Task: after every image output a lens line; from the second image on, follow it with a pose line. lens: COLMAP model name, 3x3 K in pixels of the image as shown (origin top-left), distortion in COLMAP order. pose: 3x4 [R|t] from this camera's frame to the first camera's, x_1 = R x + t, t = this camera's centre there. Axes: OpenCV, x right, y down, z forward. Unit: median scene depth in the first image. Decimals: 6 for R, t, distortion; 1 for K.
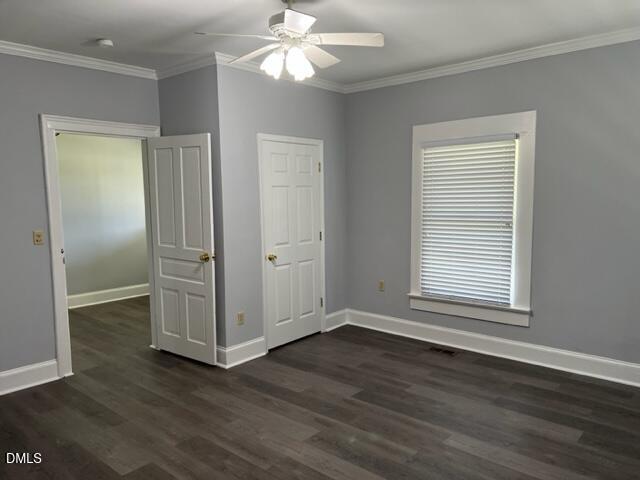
lens RADIAL K [[482.6, 0, 324.3], [0, 482.6, 238.3], [0, 0, 1]] dist [0.016147, 0.005390]
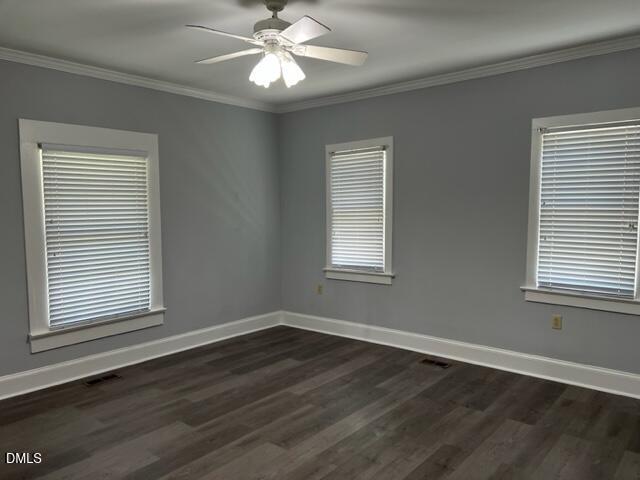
lens RADIAL K [[482.6, 0, 318.8], [0, 482.6, 244.7], [0, 0, 1]] dist [0.016147, 0.005390]
pose [[-0.012240, -0.068463, 0.997579, -0.797491], [0.095425, 0.993020, 0.069321, -0.051735], [-0.995361, 0.096042, -0.005621, 0.706561]]
